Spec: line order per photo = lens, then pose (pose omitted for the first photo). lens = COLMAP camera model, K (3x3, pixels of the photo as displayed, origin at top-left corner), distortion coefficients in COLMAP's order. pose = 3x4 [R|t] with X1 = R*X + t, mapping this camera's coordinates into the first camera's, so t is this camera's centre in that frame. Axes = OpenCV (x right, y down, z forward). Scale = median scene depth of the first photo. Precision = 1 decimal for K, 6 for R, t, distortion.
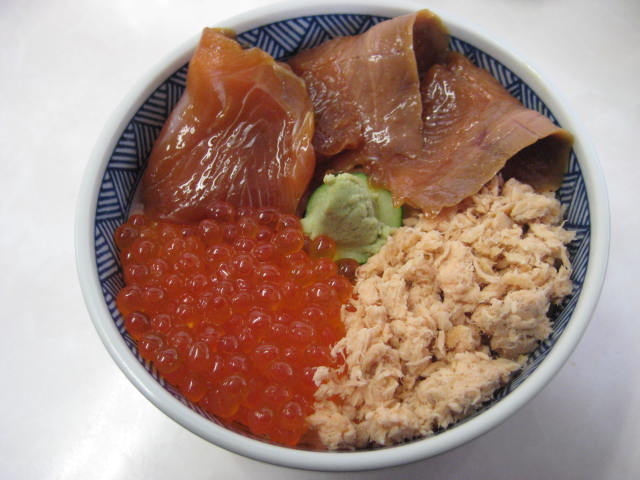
lens RADIAL K [[670.7, 0, 320.0], [0, 670.7, 240.0], [0, 0, 1]] dist [-0.125010, 0.020900]
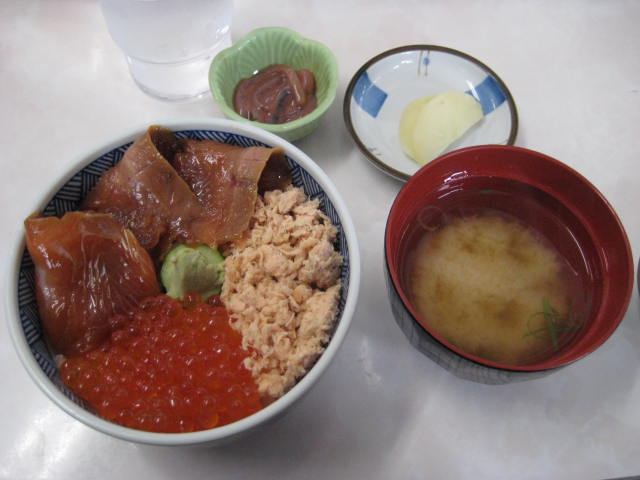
lens RADIAL K [[670.7, 0, 320.0], [0, 670.7, 240.0], [0, 0, 1]] dist [-0.125010, 0.020900]
pose [[0.750116, -0.557683, 0.355408, -0.246740], [0.566557, 0.819139, 0.089578, -0.073544], [-0.341085, 0.134165, 0.930409, -0.510458]]
